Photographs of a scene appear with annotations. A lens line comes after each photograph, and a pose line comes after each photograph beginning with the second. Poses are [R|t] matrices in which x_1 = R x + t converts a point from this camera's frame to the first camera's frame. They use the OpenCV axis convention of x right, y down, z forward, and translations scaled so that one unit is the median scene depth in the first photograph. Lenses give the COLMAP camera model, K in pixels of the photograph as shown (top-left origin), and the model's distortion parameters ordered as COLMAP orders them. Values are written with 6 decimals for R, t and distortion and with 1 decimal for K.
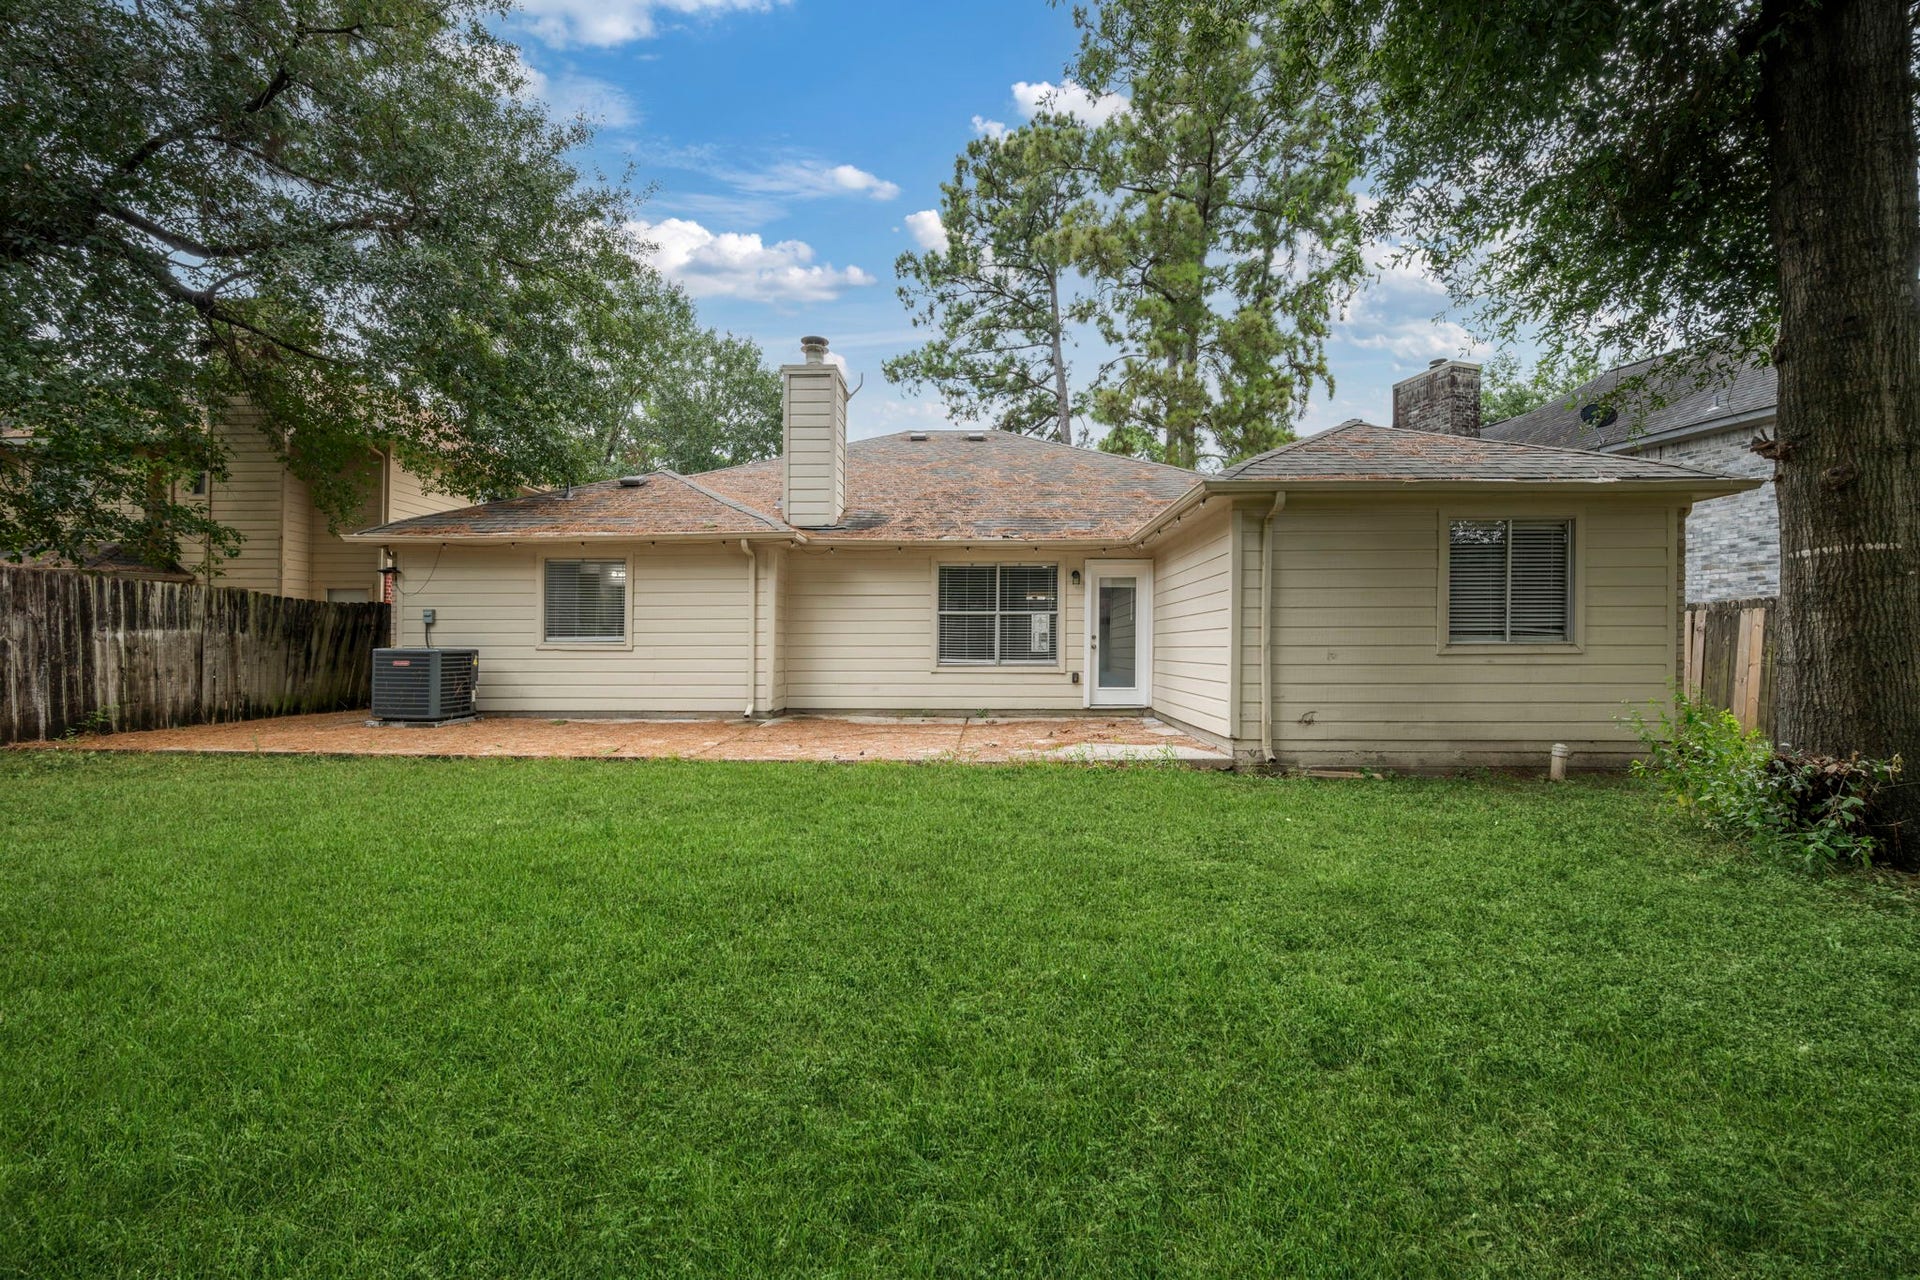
lens RADIAL K [[803.3, 0, 962.8], [0, 803.3, 634.0], [0, 0, 1]] dist [0.000320, -0.000017]
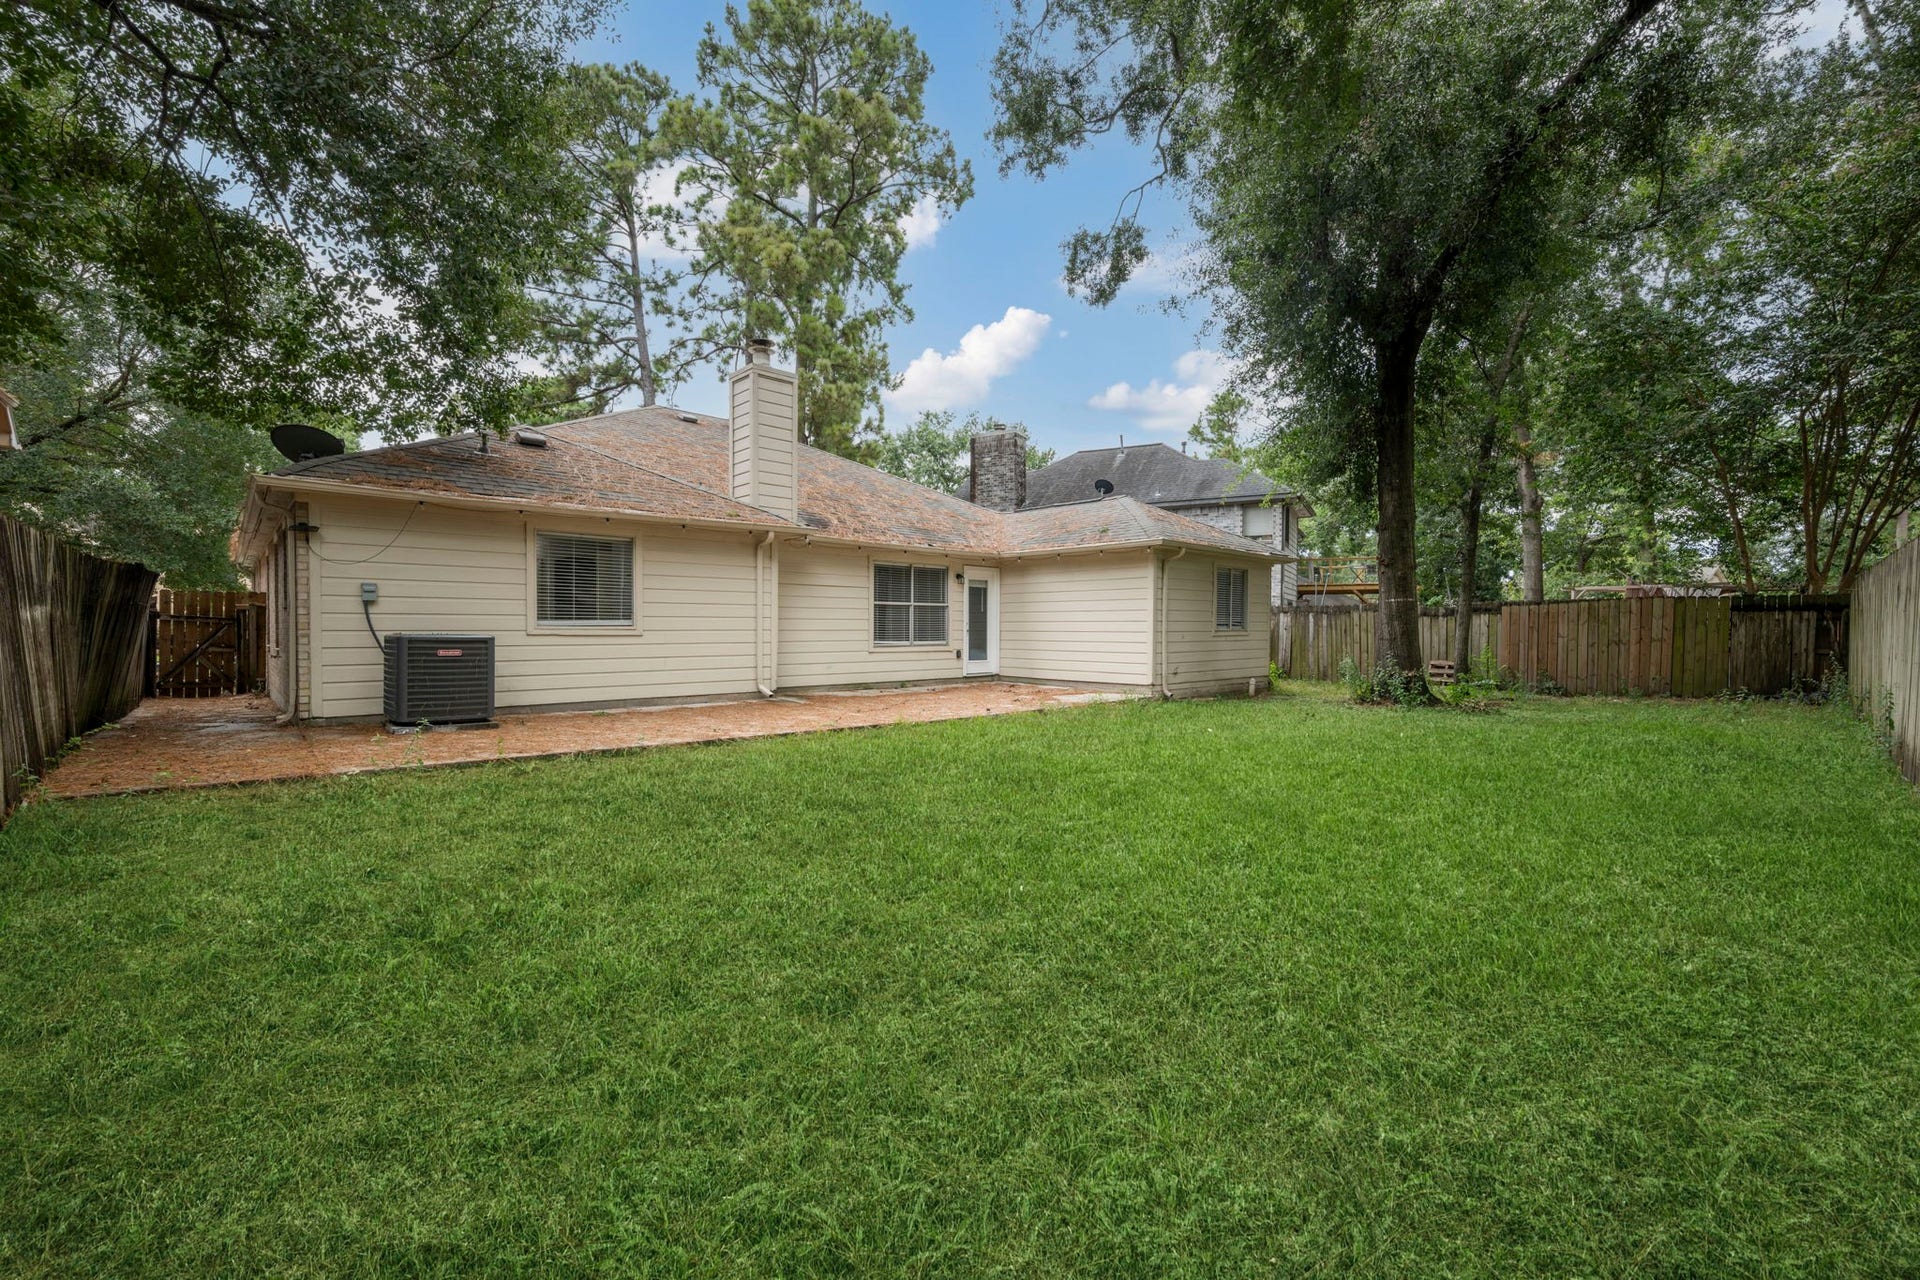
lens RADIAL K [[859.5, 0, 968.4], [0, 859.5, 641.5], [0, 0, 1]] dist [0.000989, -0.000156]
pose [[0.677564, -0.010469, 0.735389, -0.893821], [-0.016806, 0.999417, 0.029711, -0.008929], [-0.735271, -0.032490, 0.676994, 0.021745]]
